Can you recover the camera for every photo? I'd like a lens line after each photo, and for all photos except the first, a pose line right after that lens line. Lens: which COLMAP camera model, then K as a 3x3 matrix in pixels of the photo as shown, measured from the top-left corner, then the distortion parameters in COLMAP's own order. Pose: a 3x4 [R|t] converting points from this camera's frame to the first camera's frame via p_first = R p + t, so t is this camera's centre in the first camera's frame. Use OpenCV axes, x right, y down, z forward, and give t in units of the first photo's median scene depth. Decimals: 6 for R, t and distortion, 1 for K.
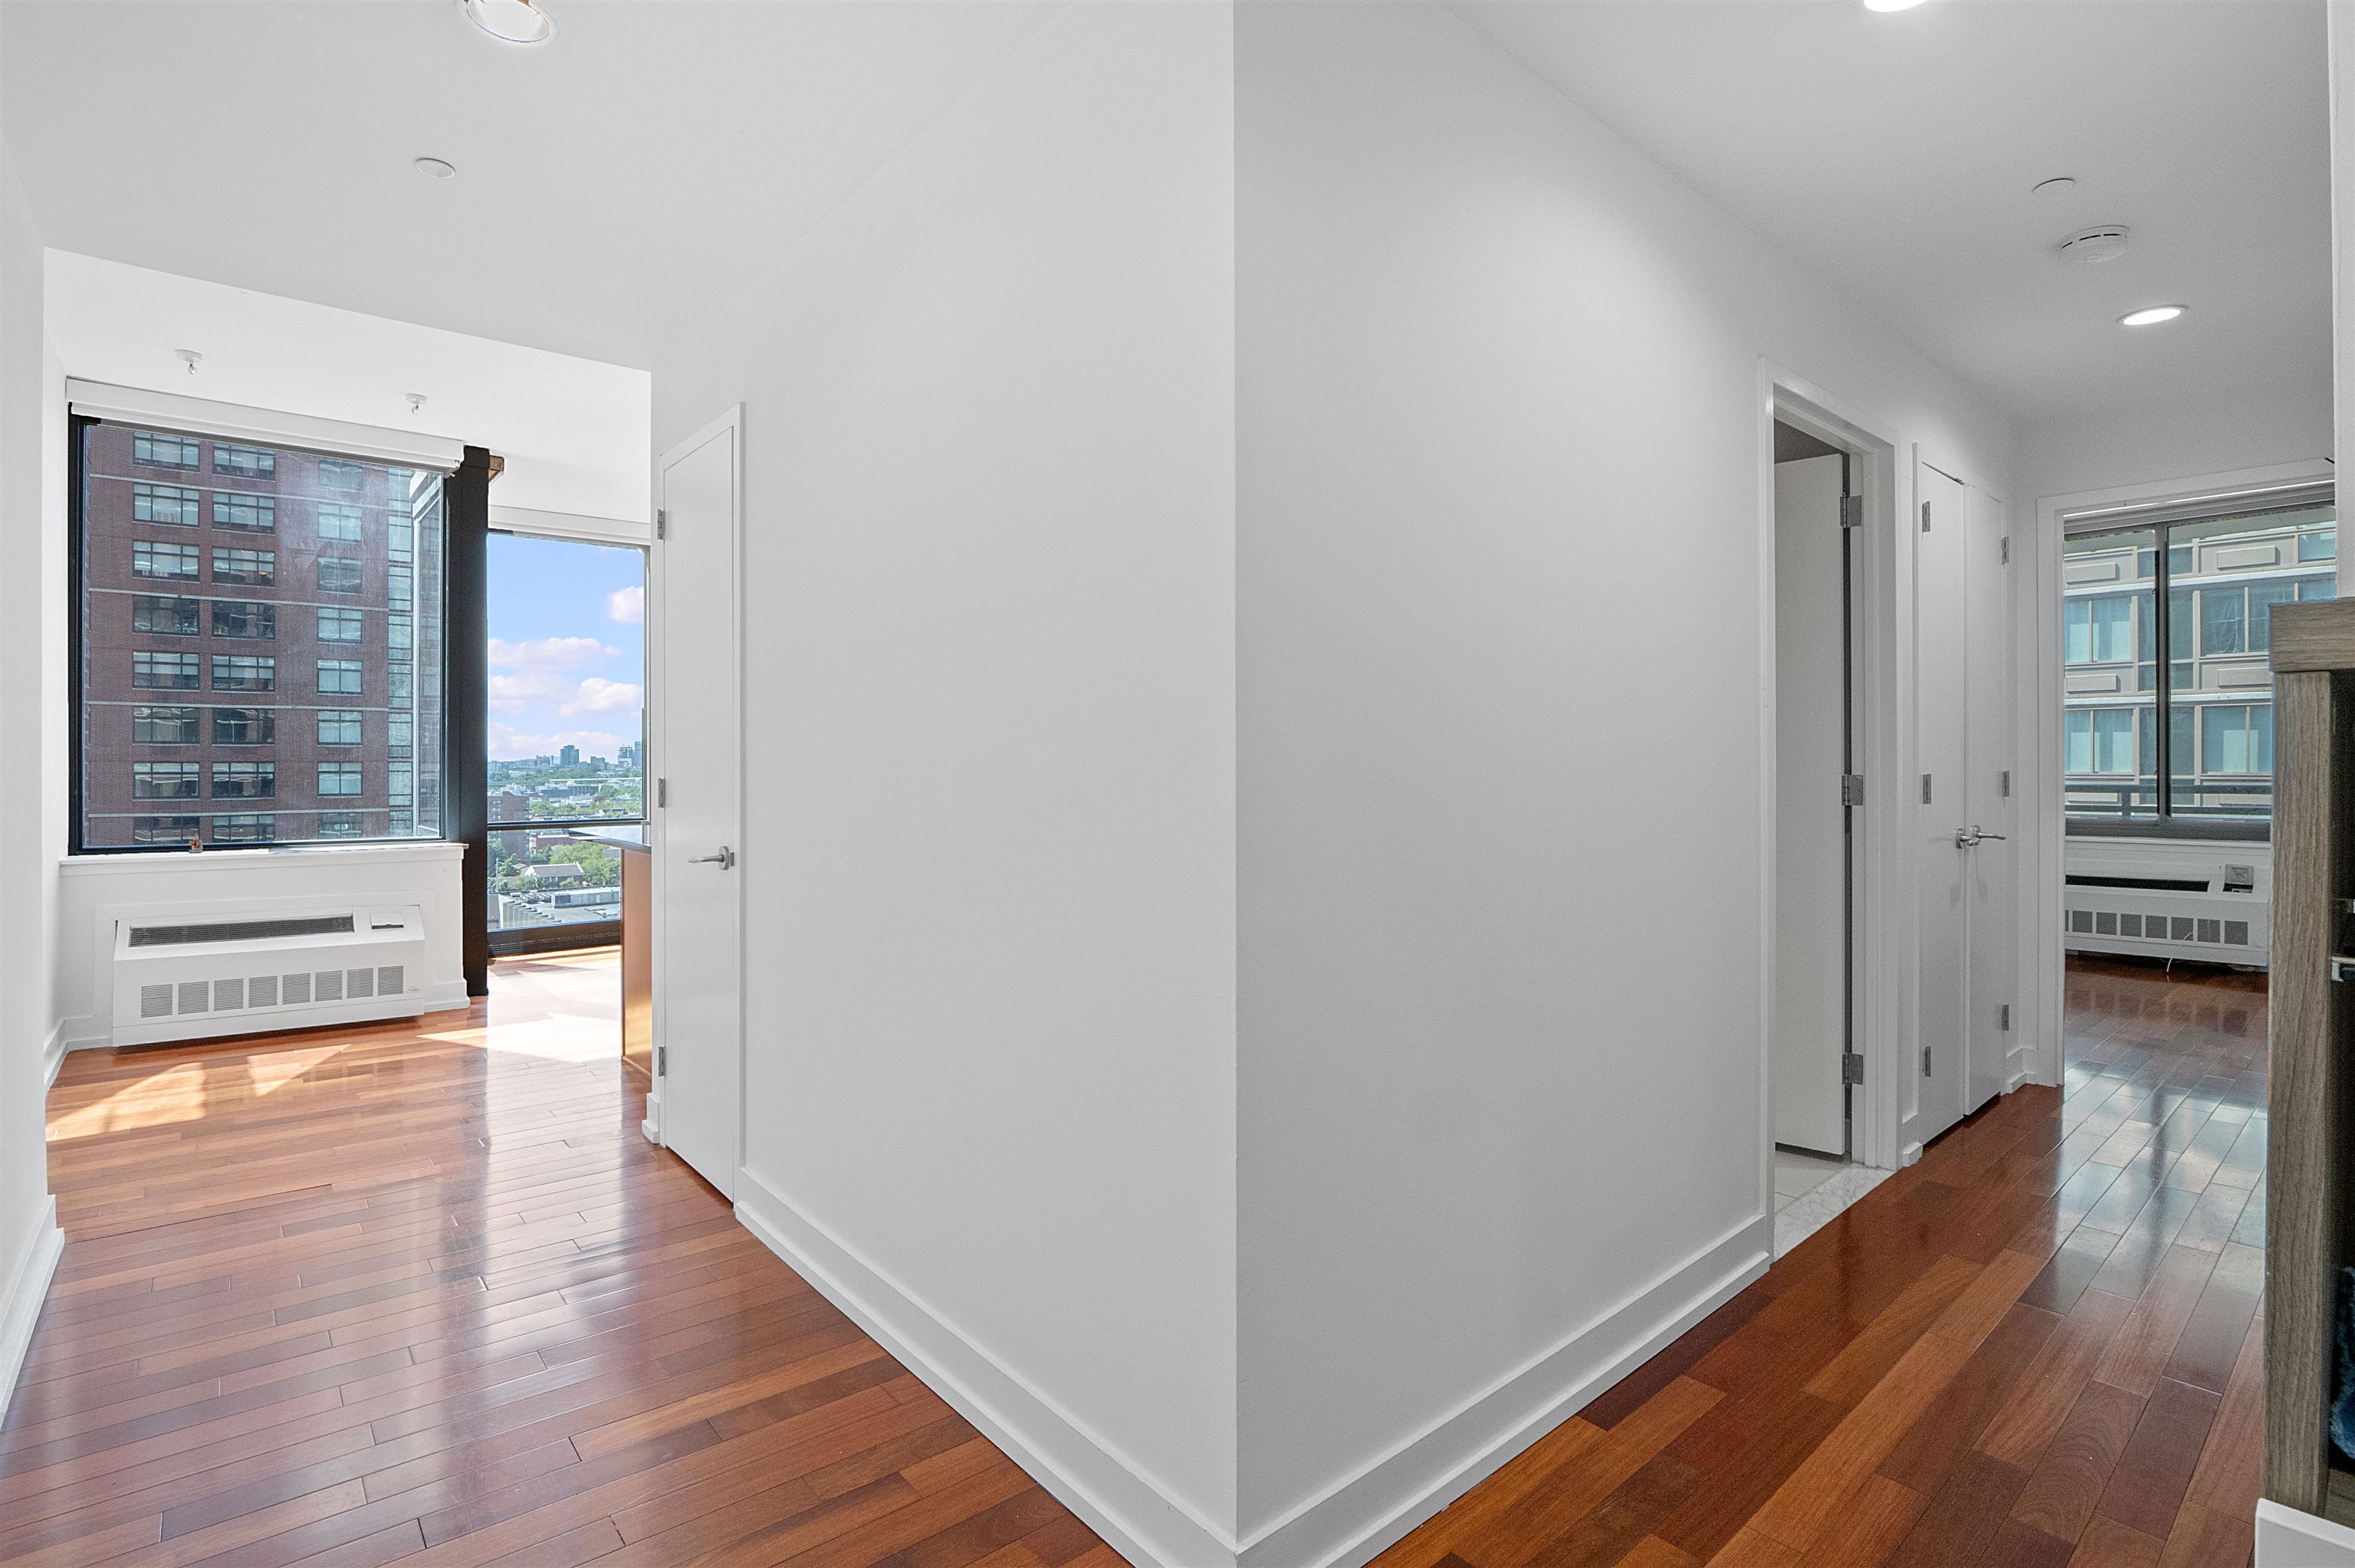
lens RADIAL K [[1139.4, 0, 1163.5], [0, 1139.4, 773.2], [0, 0, 1]] dist [-0.007693, -0.005086]
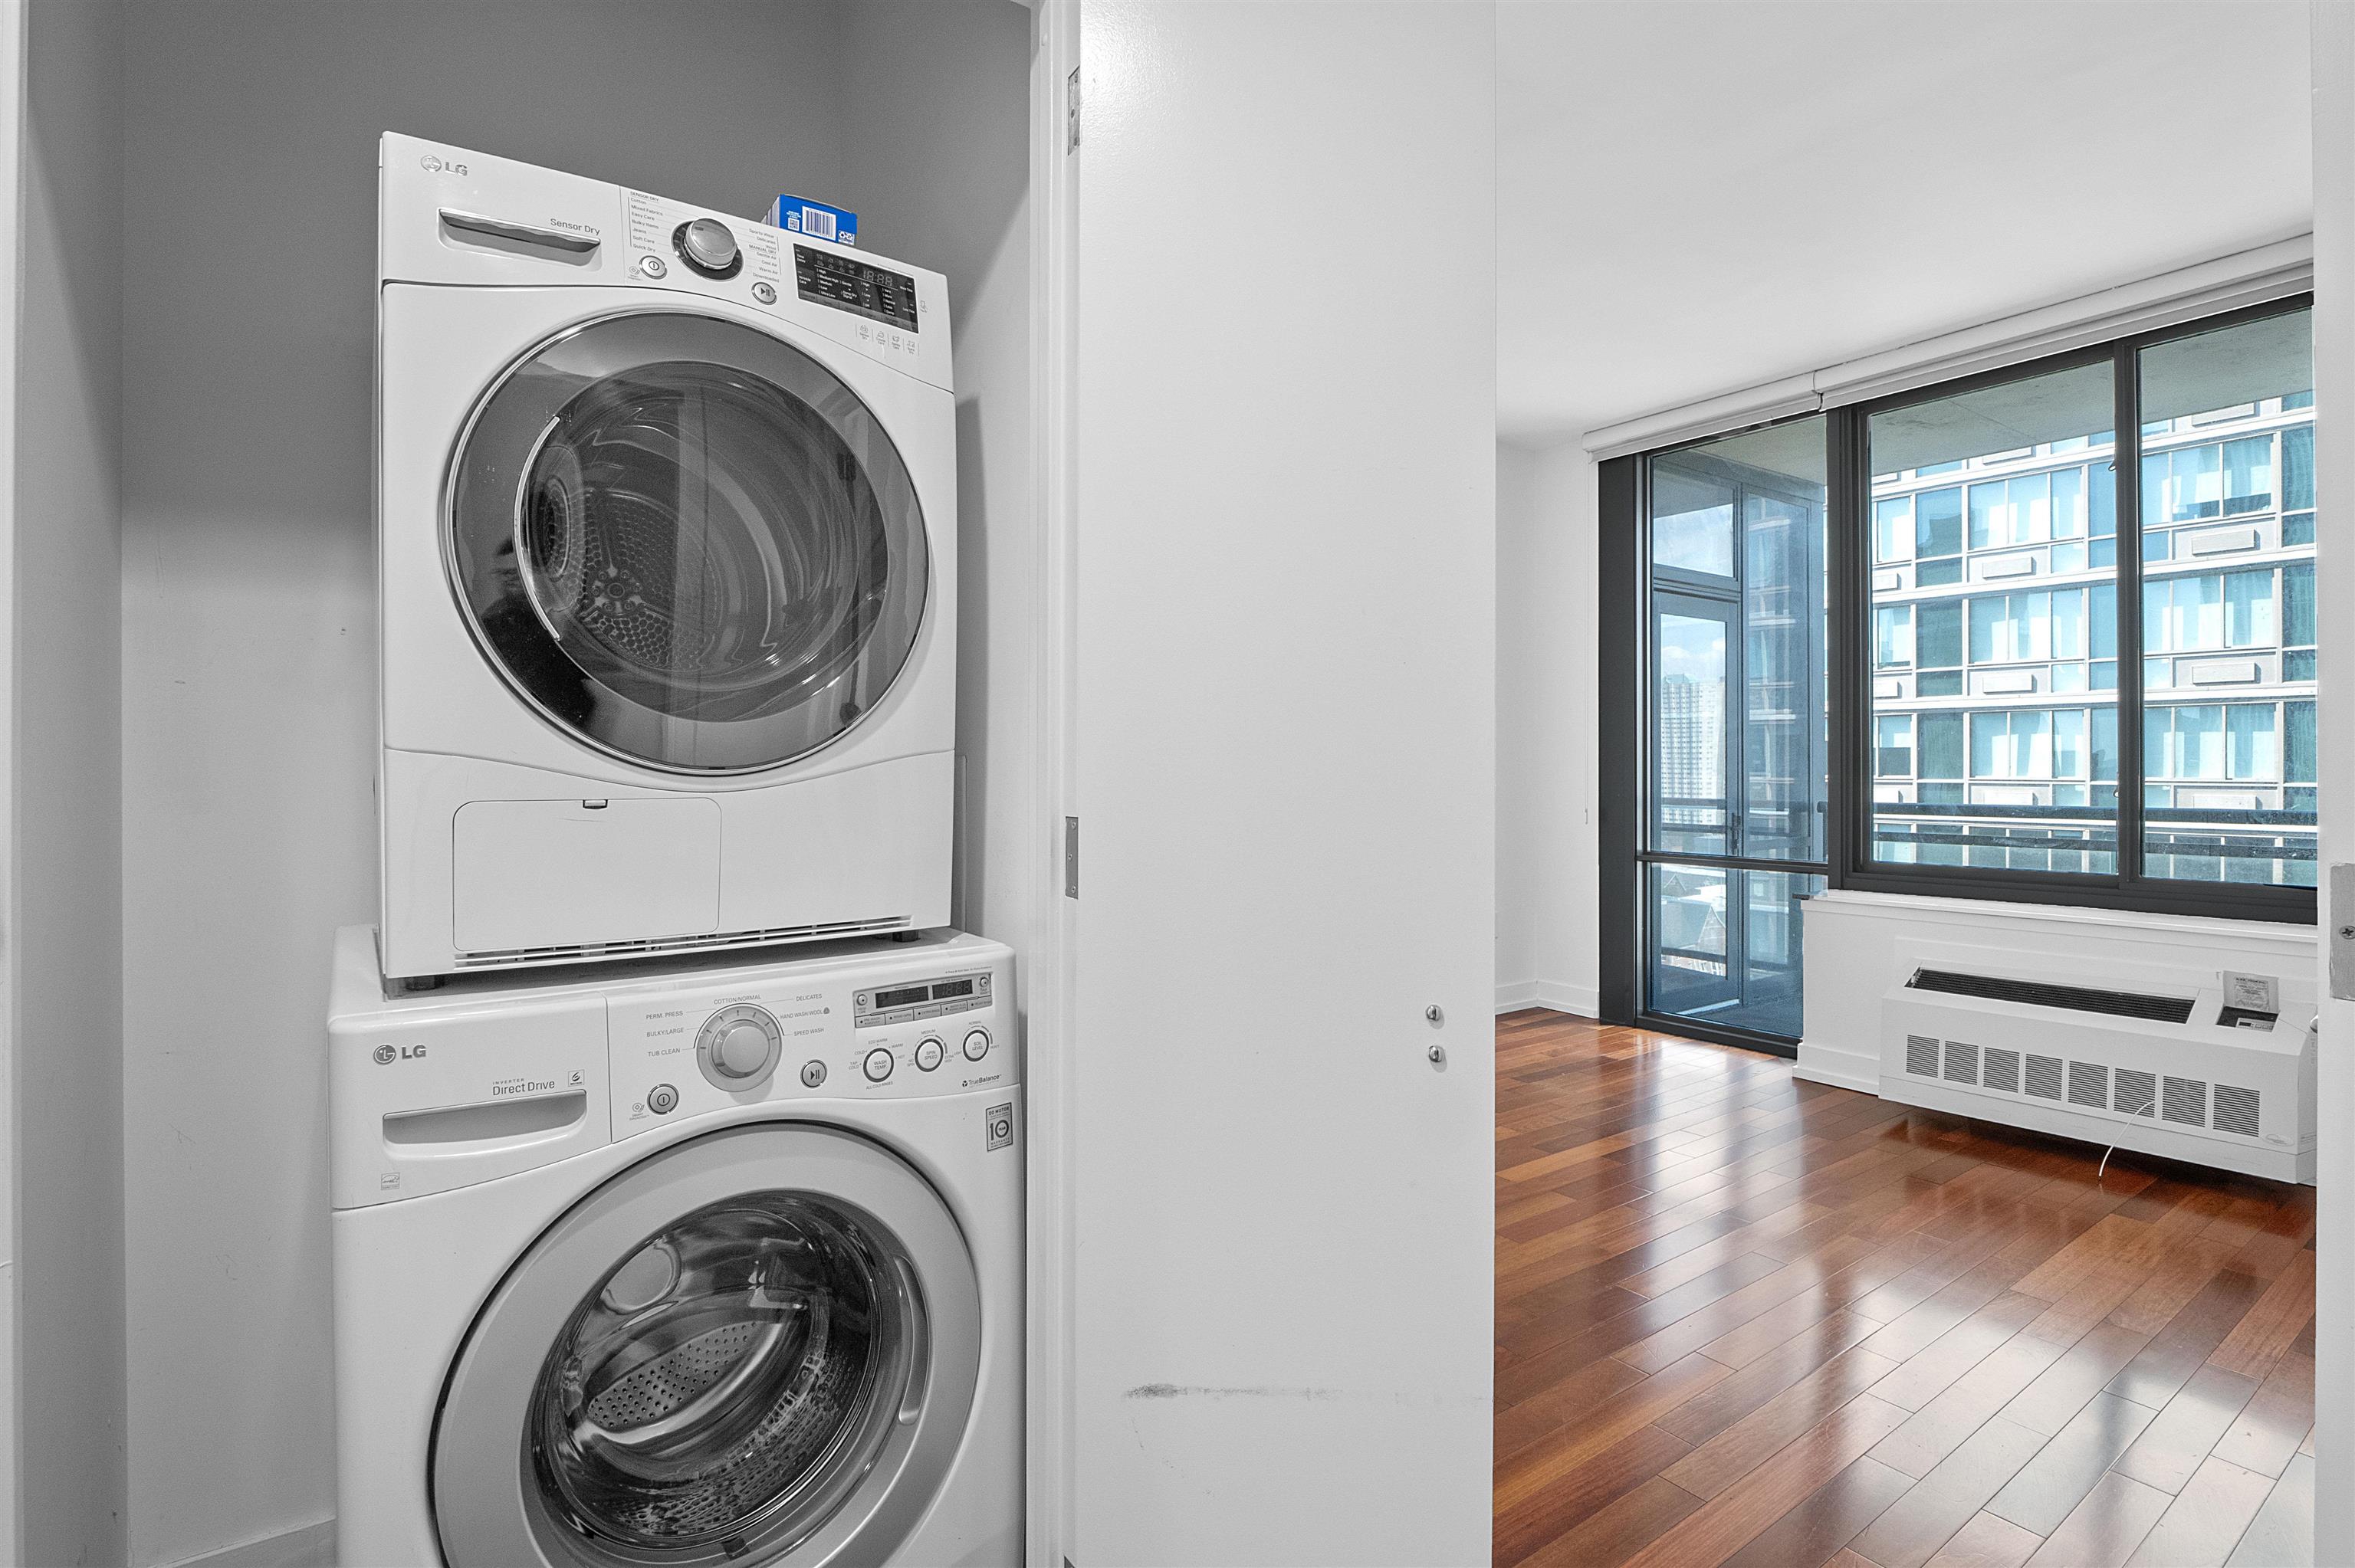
lens RADIAL K [[1139.4, 0, 1190.8], [0, 1139.4, 771.8], [0, 0, 1]] dist [-0.007693, -0.005086]
pose [[0.996939, 0.004478, -0.078057, 0.136007], [-0.004585, 0.999989, -0.001191, -0.002065], [0.078051, 0.001545, 0.996948, 0.119187]]
